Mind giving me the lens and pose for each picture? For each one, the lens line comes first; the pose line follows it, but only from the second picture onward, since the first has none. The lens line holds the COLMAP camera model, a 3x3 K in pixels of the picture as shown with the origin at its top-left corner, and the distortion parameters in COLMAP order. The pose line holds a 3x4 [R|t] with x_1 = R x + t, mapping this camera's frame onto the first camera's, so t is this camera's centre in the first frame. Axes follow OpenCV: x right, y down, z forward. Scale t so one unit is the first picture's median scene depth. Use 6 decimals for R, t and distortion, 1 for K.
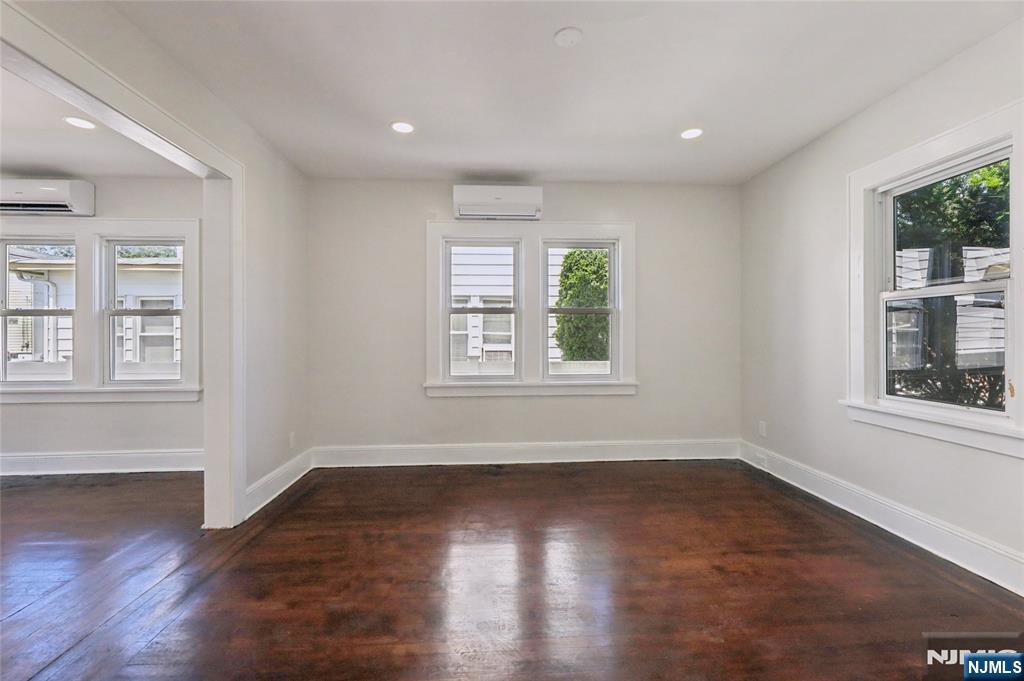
lens RADIAL K [[428.4, 0, 512.1], [0, 428.4, 335.7], [0, 0, 1]] dist [0.003342, -0.000028]
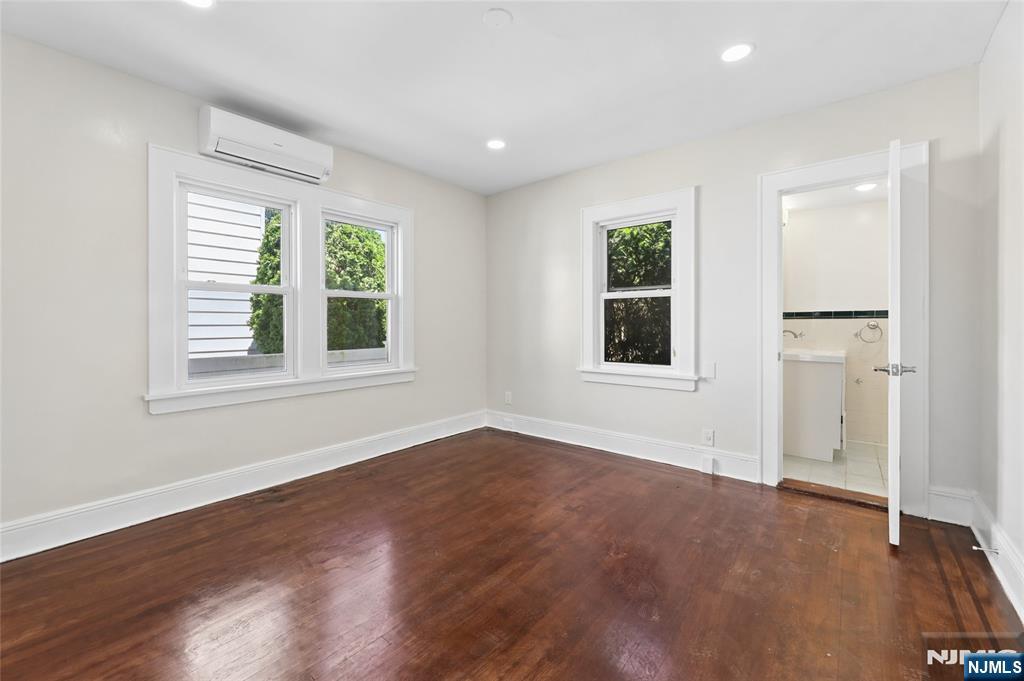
lens RADIAL K [[418.6, 0, 508.1], [0, 418.6, 325.0], [0, 0, 1]] dist [-0.004613, 0.000247]
pose [[0.680791, -0.001581, 0.732476, -0.304123], [0.000257, 0.999998, 0.001920, 0.004869], [-0.732478, -0.001119, 0.680790, 0.179036]]
